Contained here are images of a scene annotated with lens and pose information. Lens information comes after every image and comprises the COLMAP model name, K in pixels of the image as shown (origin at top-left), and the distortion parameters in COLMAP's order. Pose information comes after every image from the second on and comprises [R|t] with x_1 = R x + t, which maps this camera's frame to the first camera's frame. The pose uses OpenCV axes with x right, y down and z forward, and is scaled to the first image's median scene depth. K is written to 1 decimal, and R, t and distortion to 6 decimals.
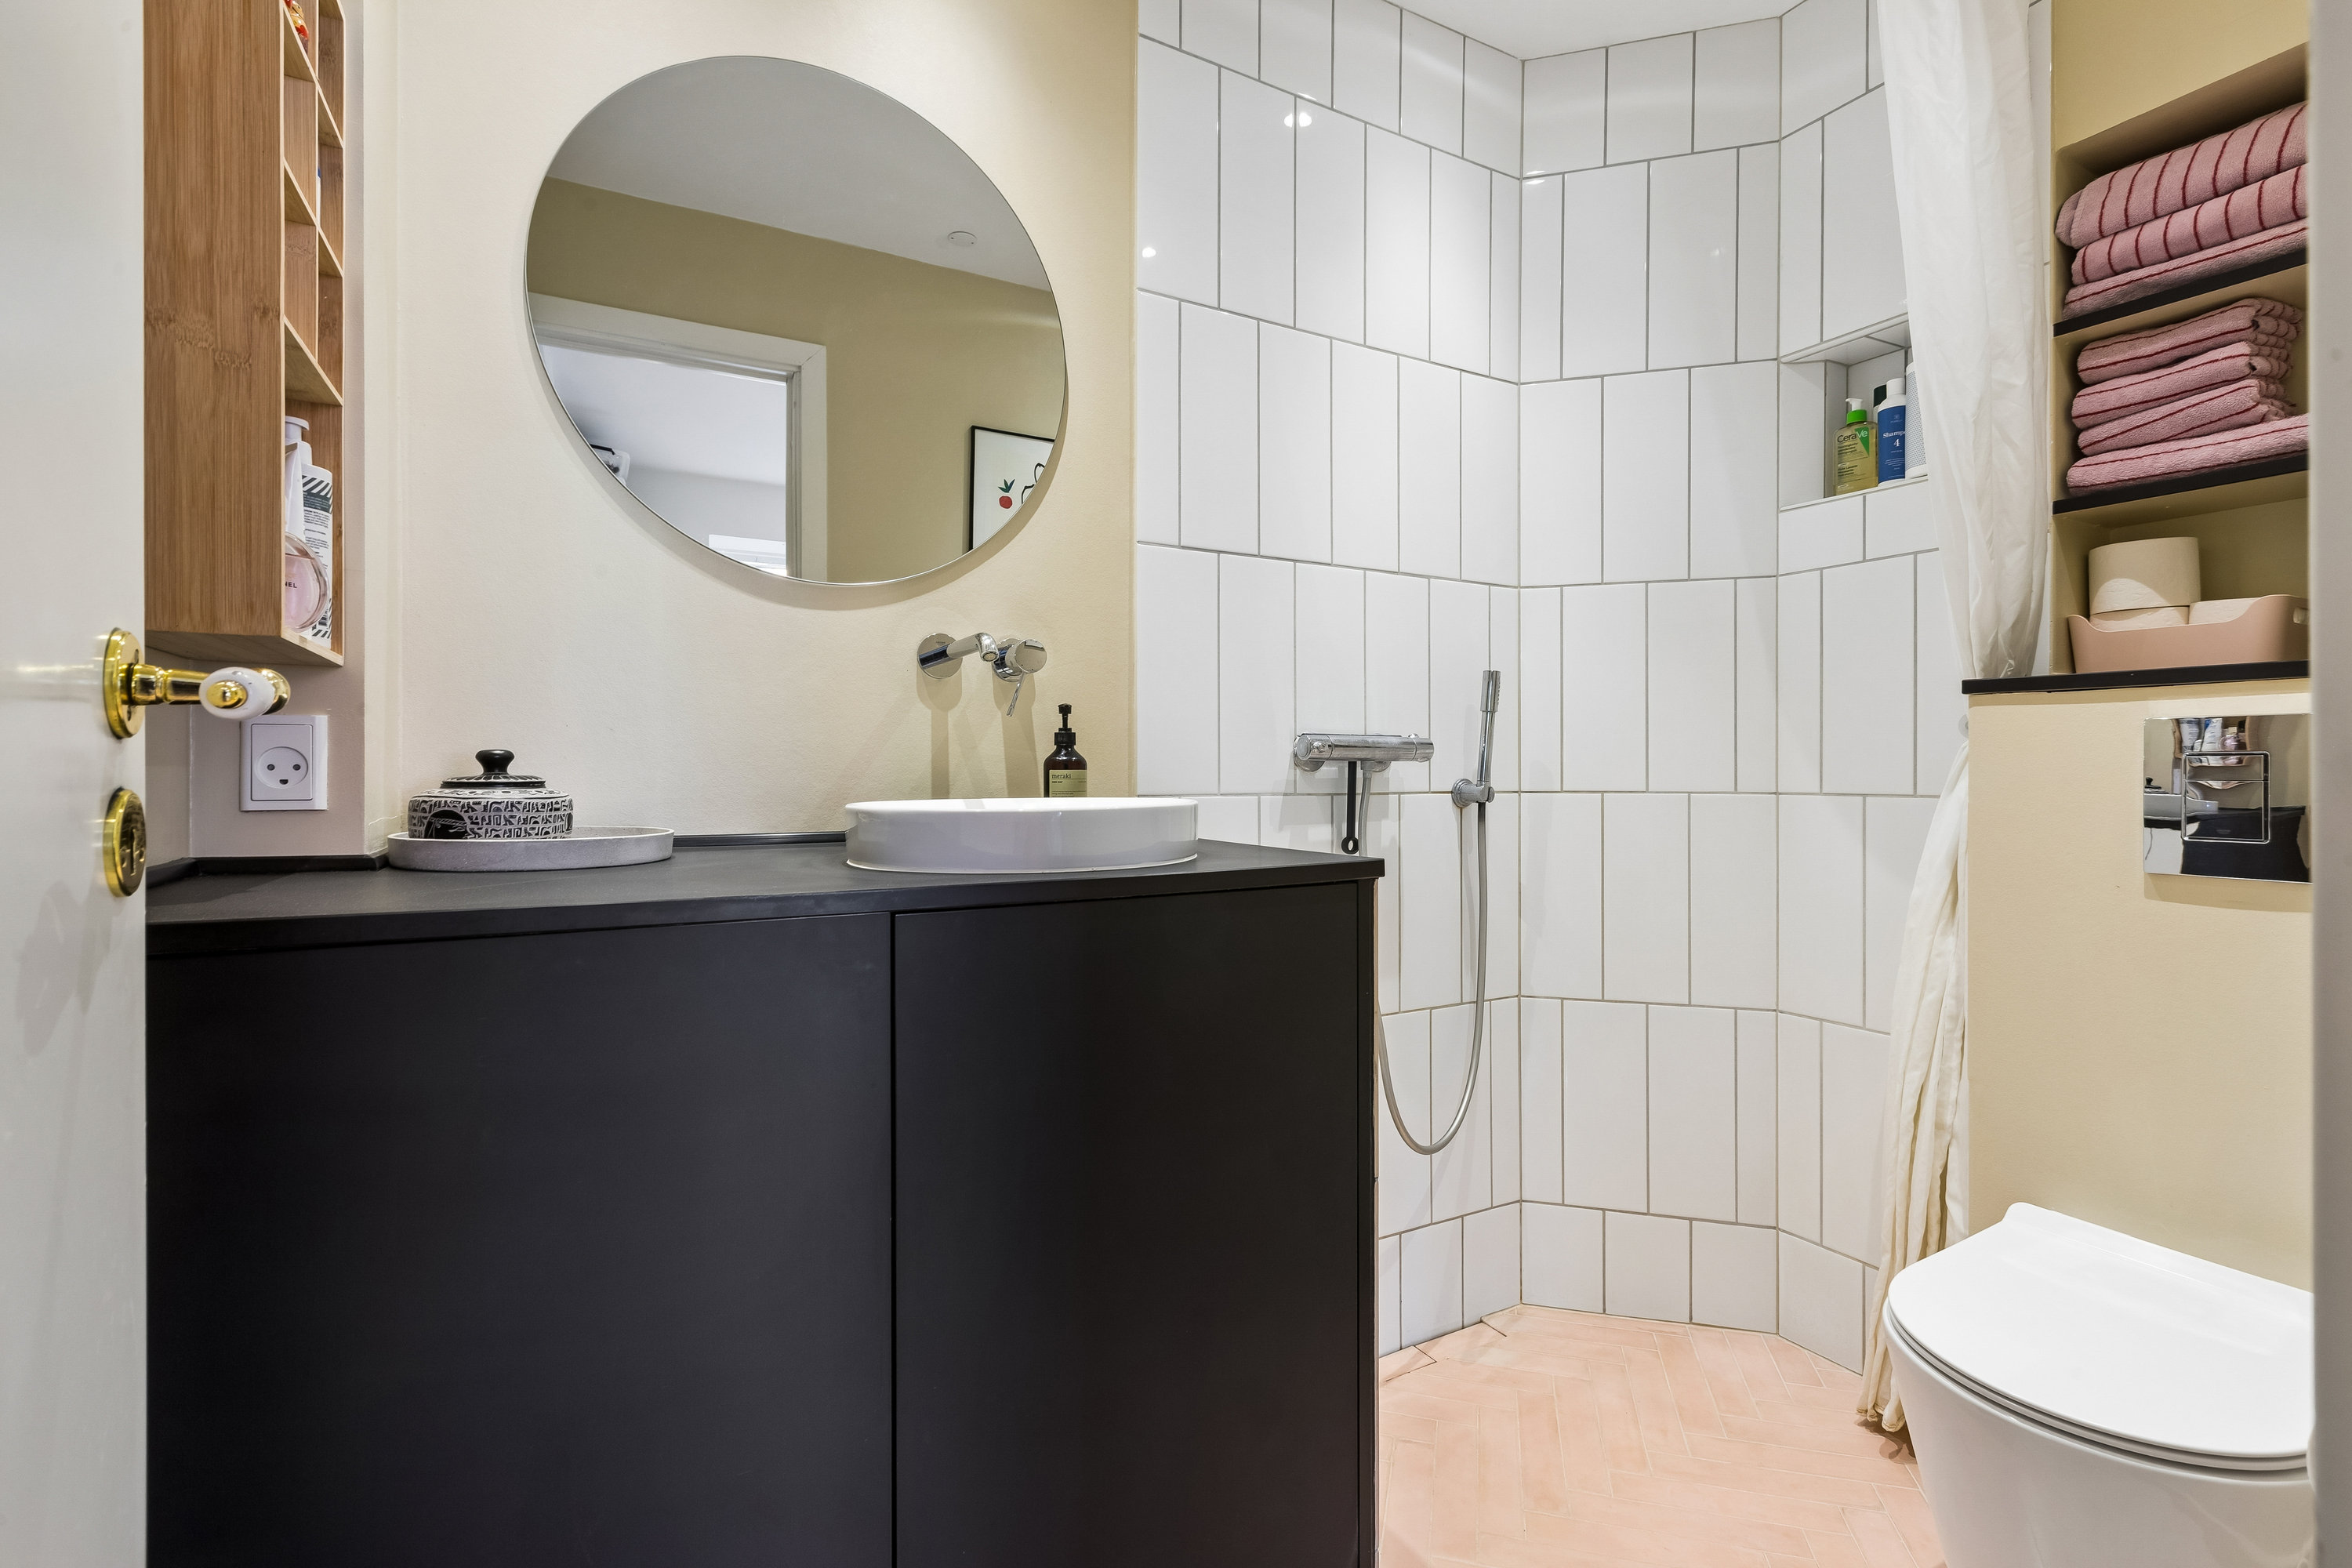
lens RADIAL K [[1048.5, 0, 1183.4], [0, 1048.5, 786.8], [0, 0, 1]] dist [0.000465, -0.000254]
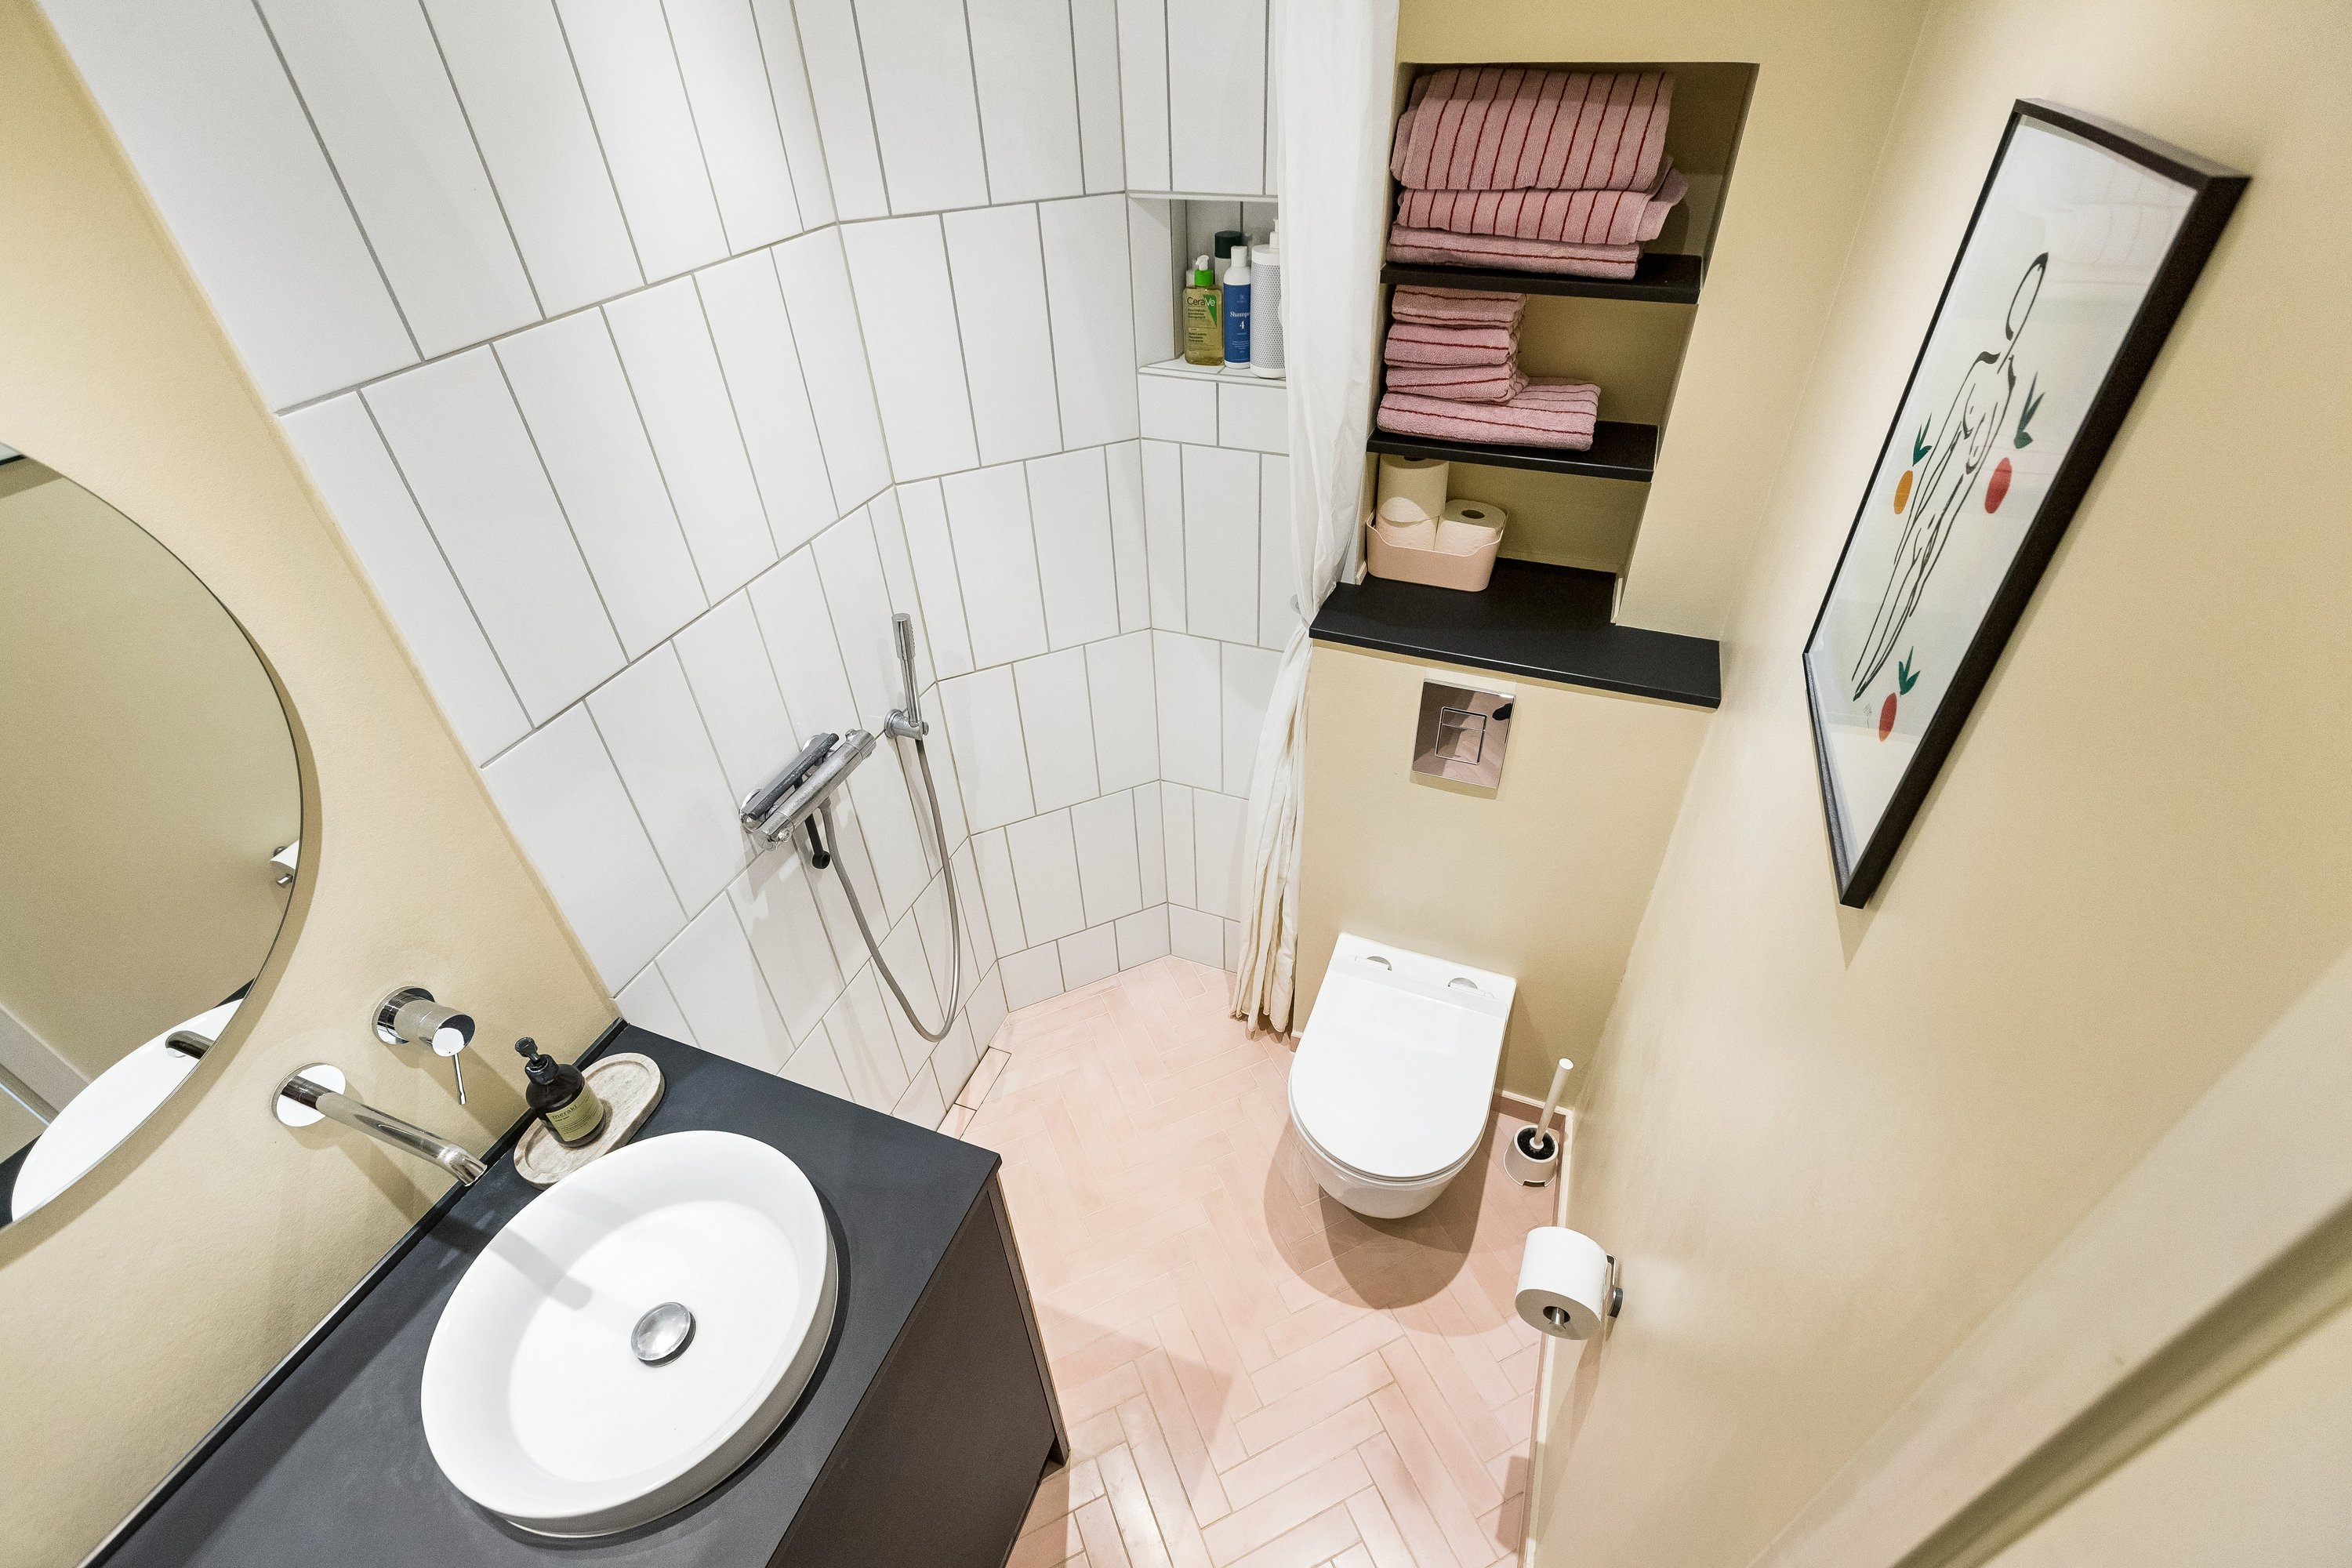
lens RADIAL K [[1048.5, 0, 1183.4], [0, 1048.5, 786.8], [0, 0, 1]] dist [0.000465, -0.000254]
pose [[0.761728, -0.426484, 0.487732, -0.030714], [0.032524, 0.777014, 0.628643, -0.606216], [-0.647080, -0.462992, 0.605744, 0.231674]]
